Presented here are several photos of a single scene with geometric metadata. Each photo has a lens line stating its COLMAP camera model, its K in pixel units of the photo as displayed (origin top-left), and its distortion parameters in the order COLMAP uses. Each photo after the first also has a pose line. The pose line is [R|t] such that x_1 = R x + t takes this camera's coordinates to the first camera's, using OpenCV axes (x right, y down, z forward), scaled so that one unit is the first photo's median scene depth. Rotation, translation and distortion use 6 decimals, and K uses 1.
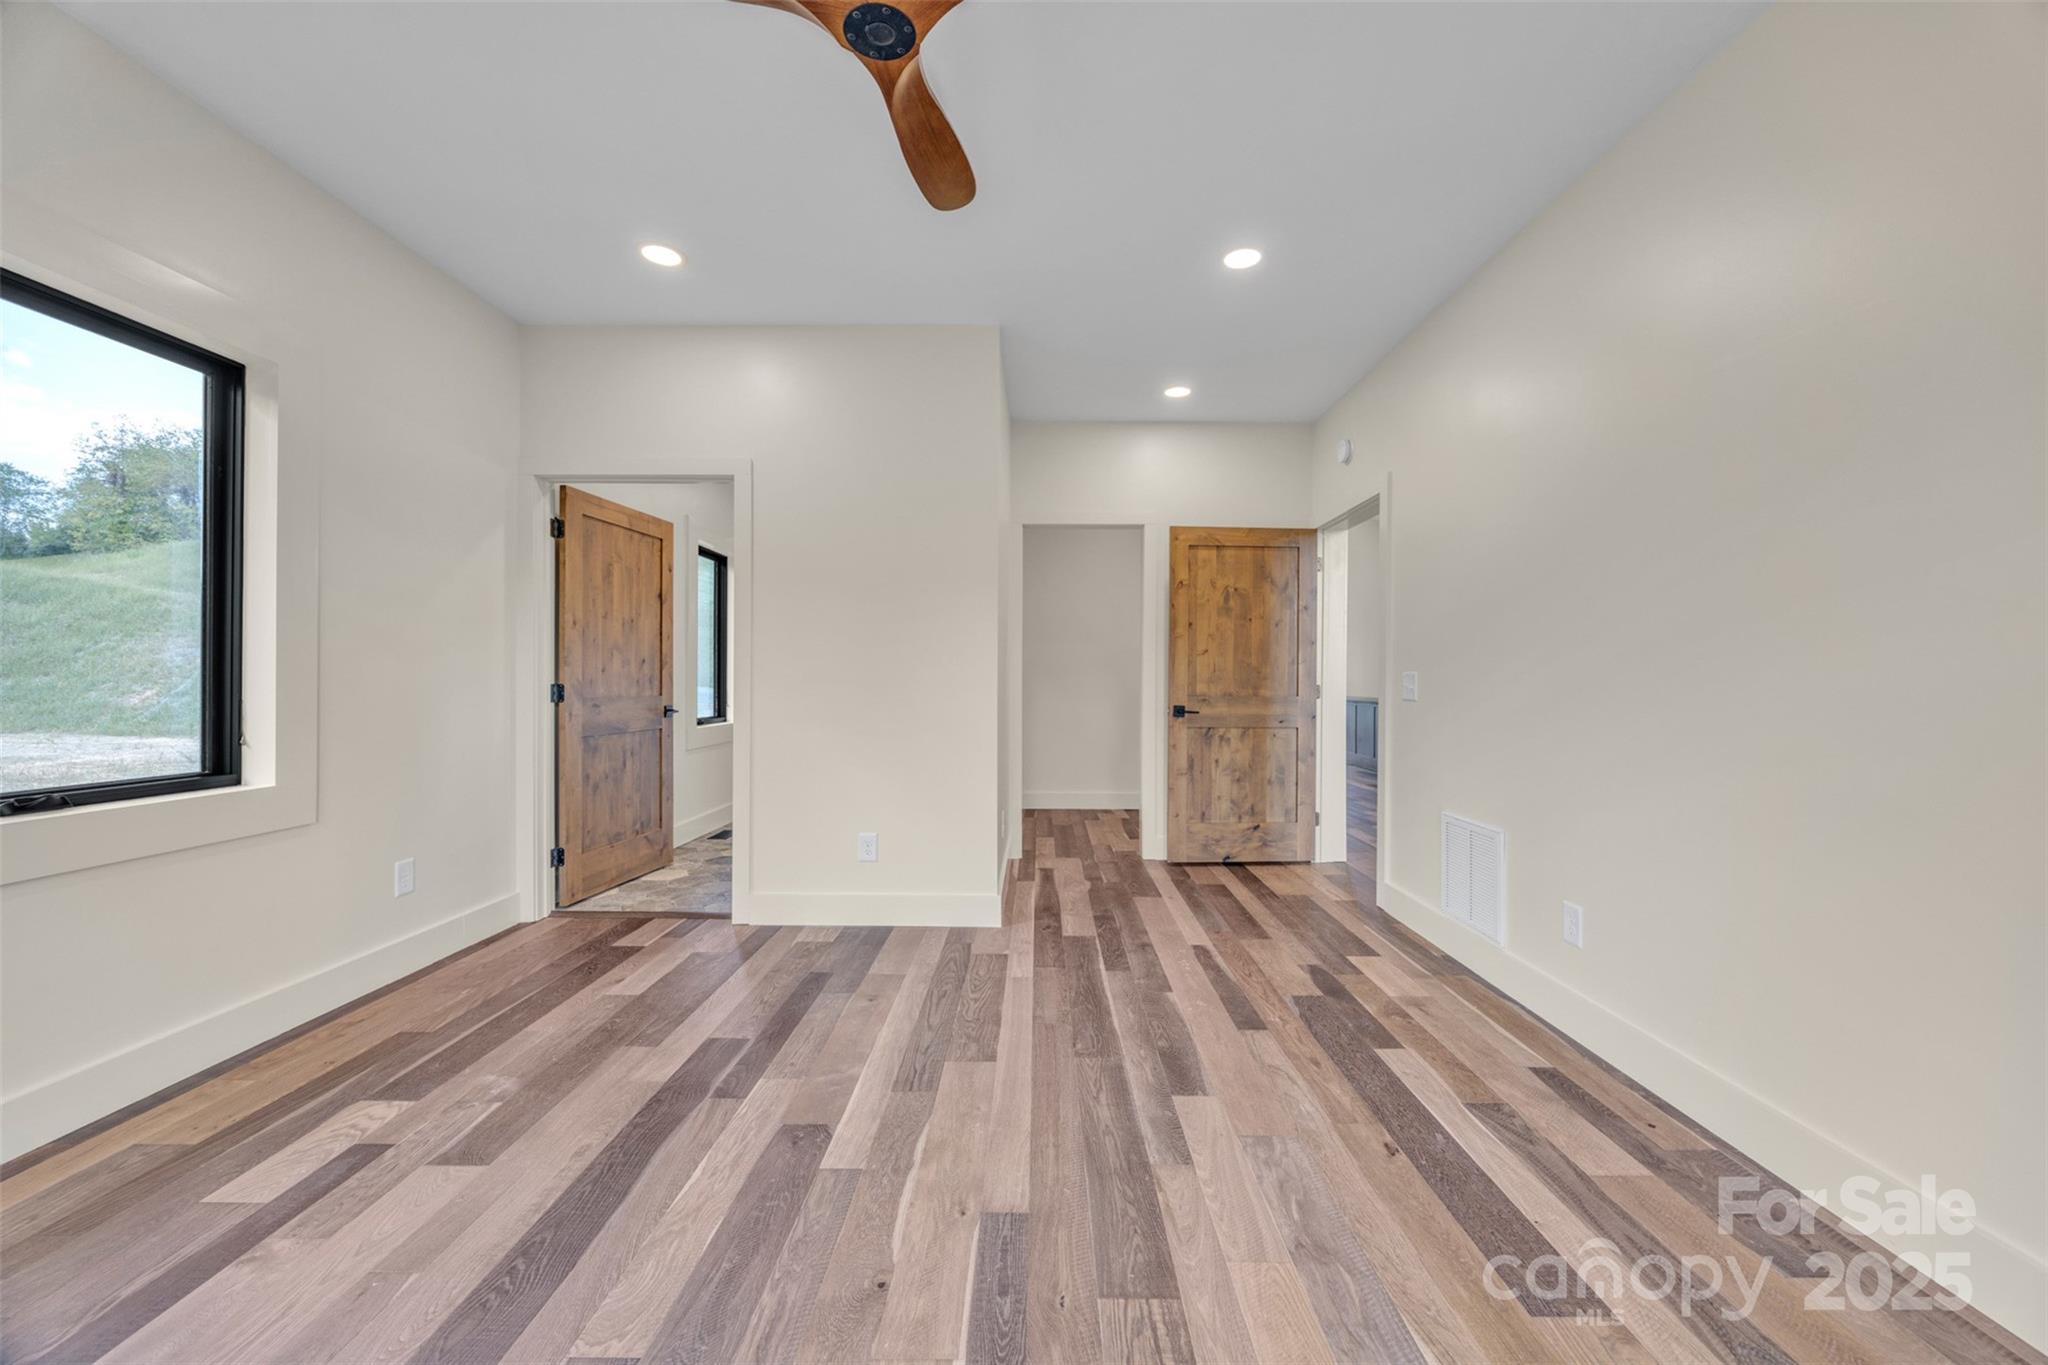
lens RADIAL K [[775.6, 0, 1035.7], [0, 775.6, 681.6], [0, 0, 1]] dist [-0.003728, 0.000350]
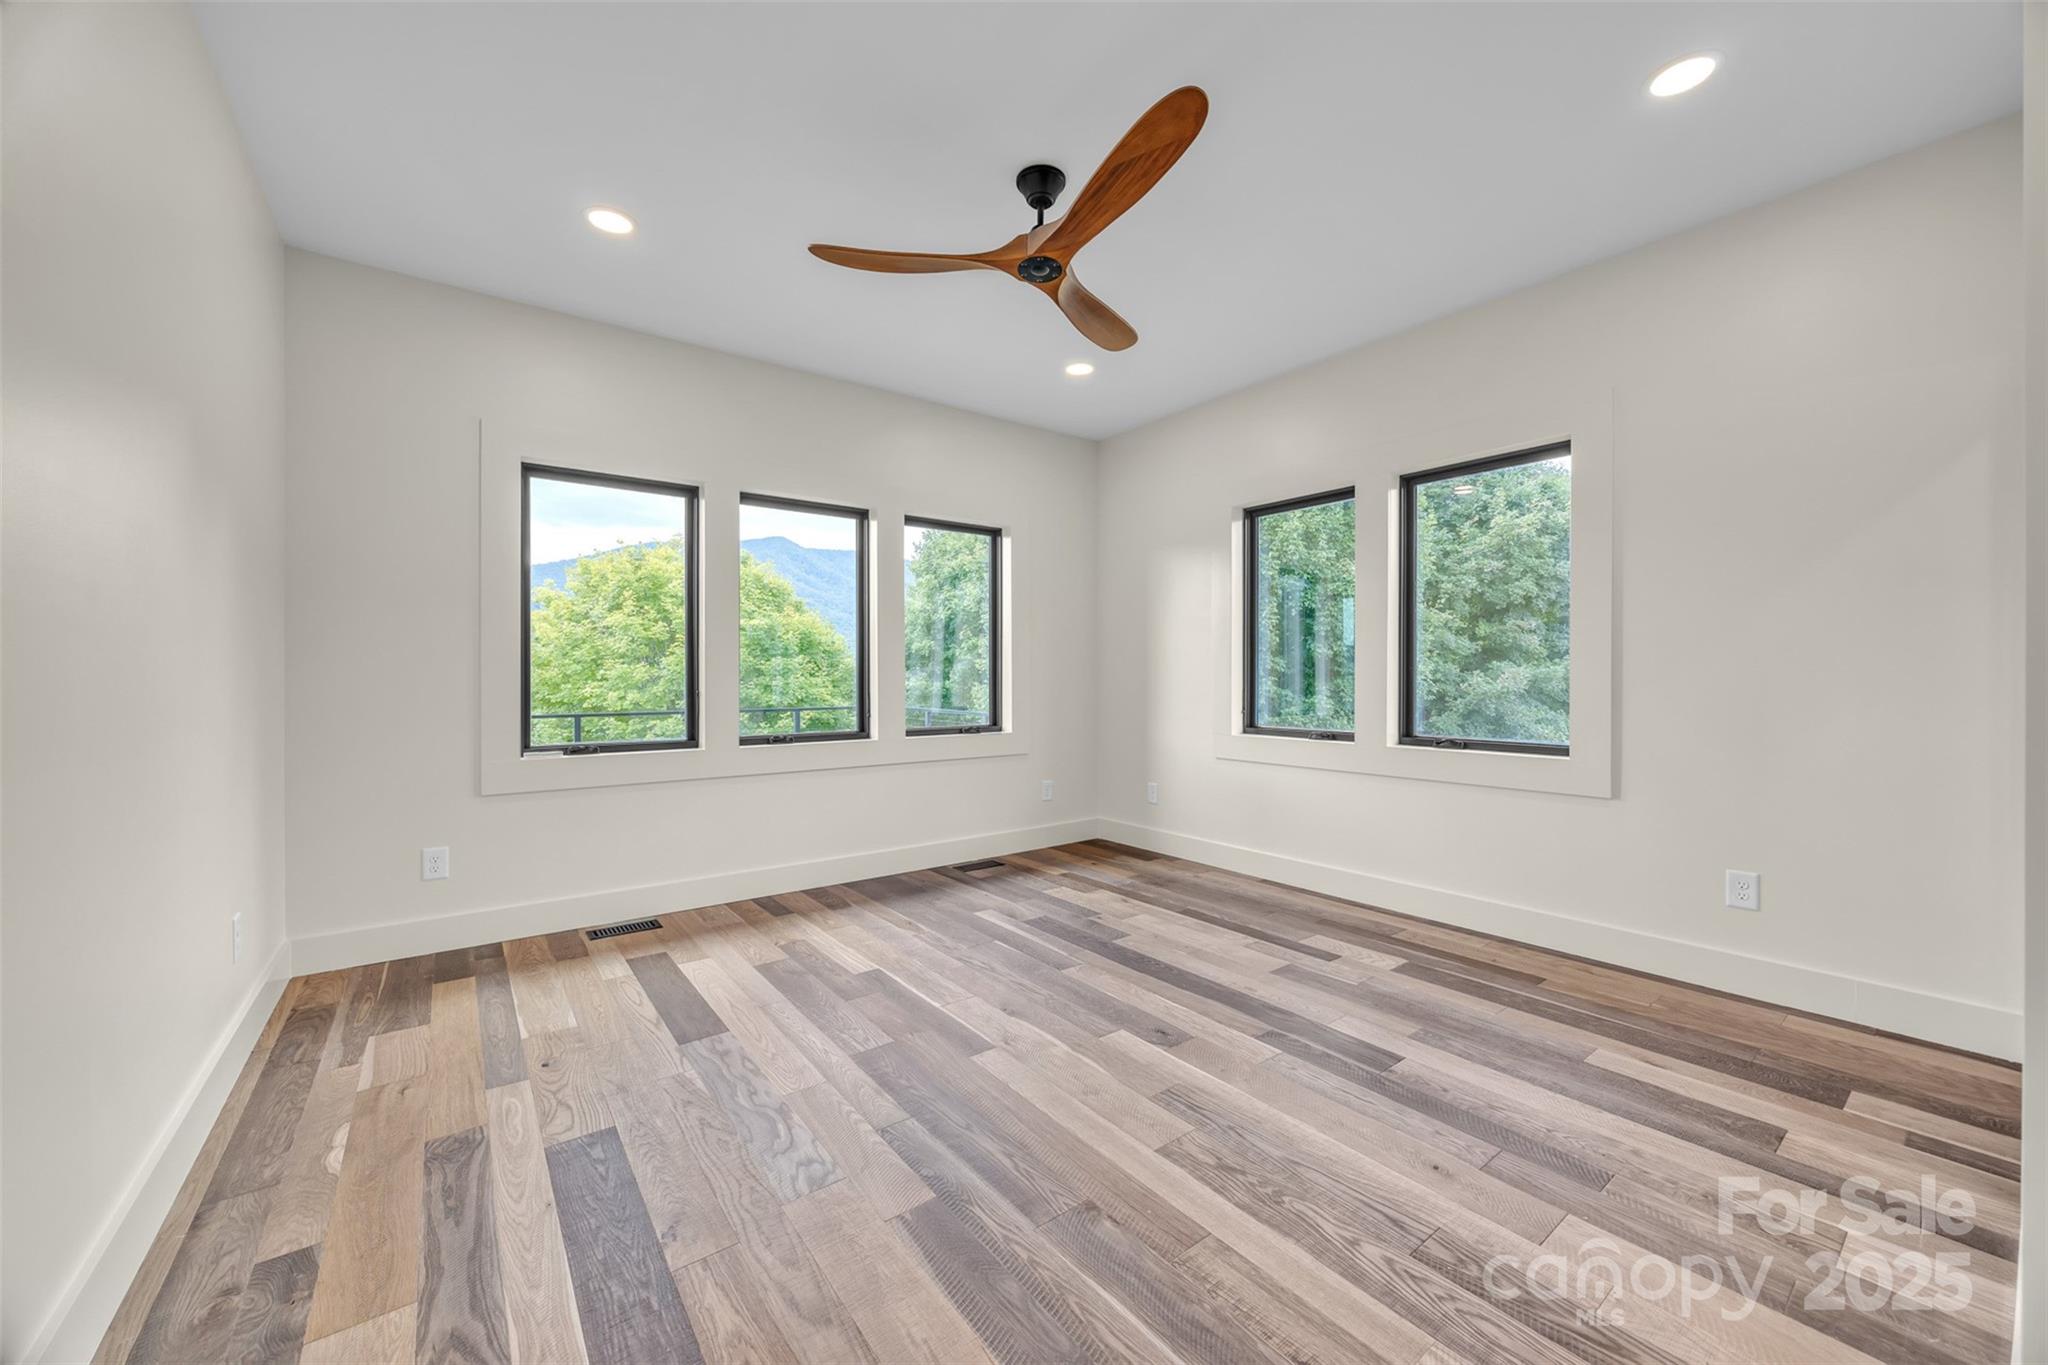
lens RADIAL K [[775.6, 0, 1035.7], [0, 775.6, 681.6], [0, 0, 1]] dist [-0.003728, 0.000350]
pose [[-0.792312, 0.005265, -0.610093, 0.586594], [0.001620, 0.999977, 0.006526, -0.004001], [0.610114, 0.004183, -0.792303, 1.709921]]
